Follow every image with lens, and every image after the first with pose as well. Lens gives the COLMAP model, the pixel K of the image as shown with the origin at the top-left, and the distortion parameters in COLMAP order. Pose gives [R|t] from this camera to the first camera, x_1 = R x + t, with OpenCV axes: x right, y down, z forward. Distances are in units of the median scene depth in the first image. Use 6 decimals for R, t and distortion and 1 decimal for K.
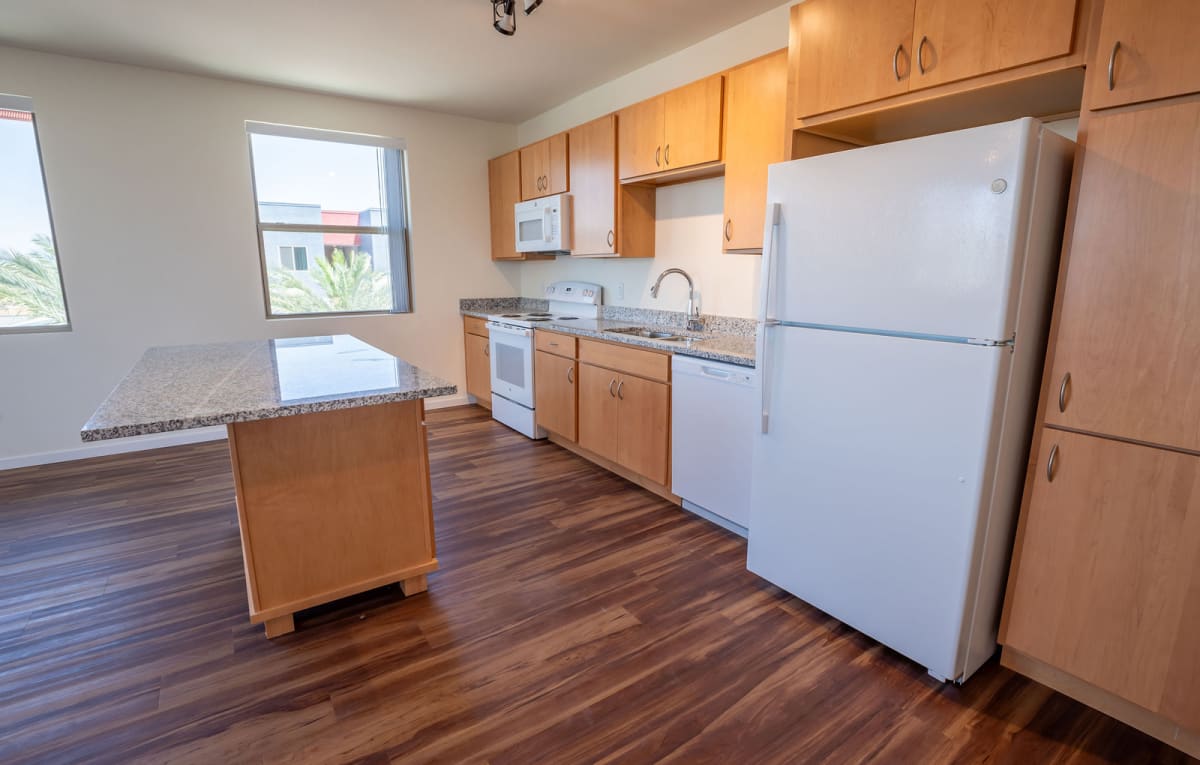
lens RADIAL K [[565.6, 0, 600.0], [0, 565.6, 382.5], [0, 0, 1]] dist [-0.006027, -0.001133]
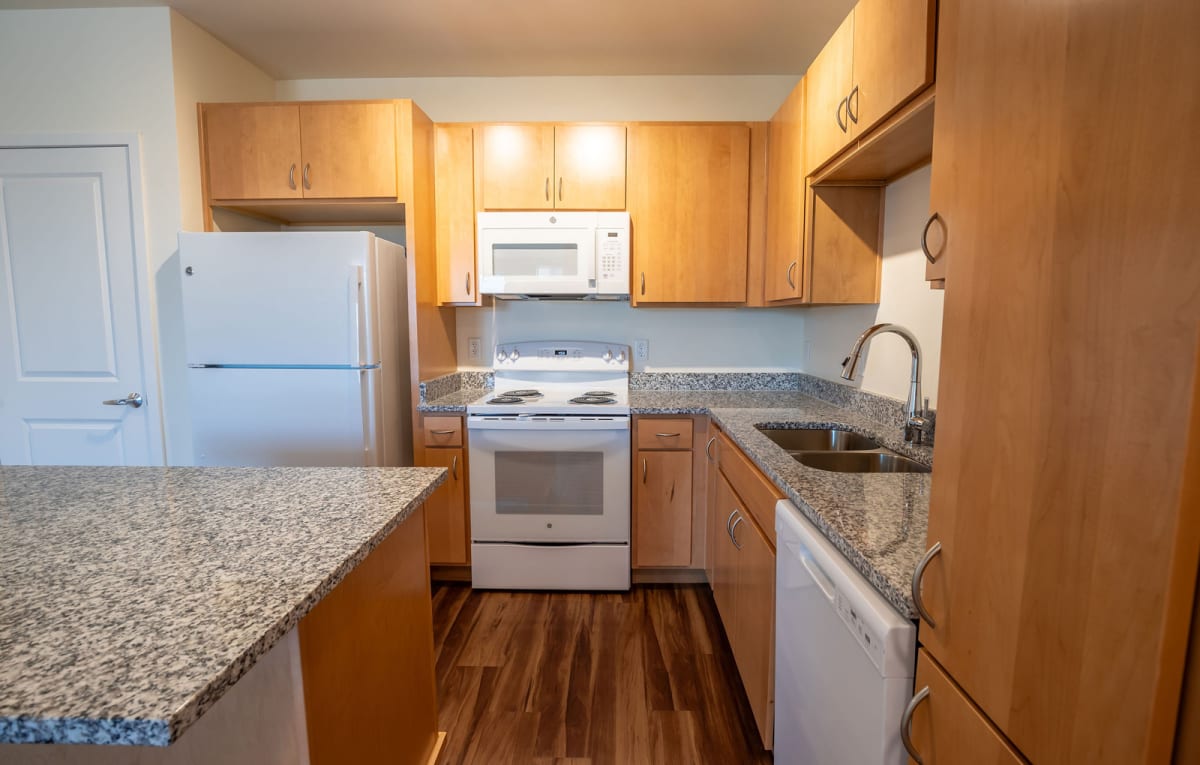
lens RADIAL K [[565.6, 0, 600.0], [0, 565.6, 382.5], [0, 0, 1]] dist [-0.006027, -0.001133]
pose [[0.602389, -0.087394, 0.793404, -0.559724], [0.166338, 0.985910, -0.017693, -0.111000], [-0.780678, 0.142632, 0.608438, 0.569790]]
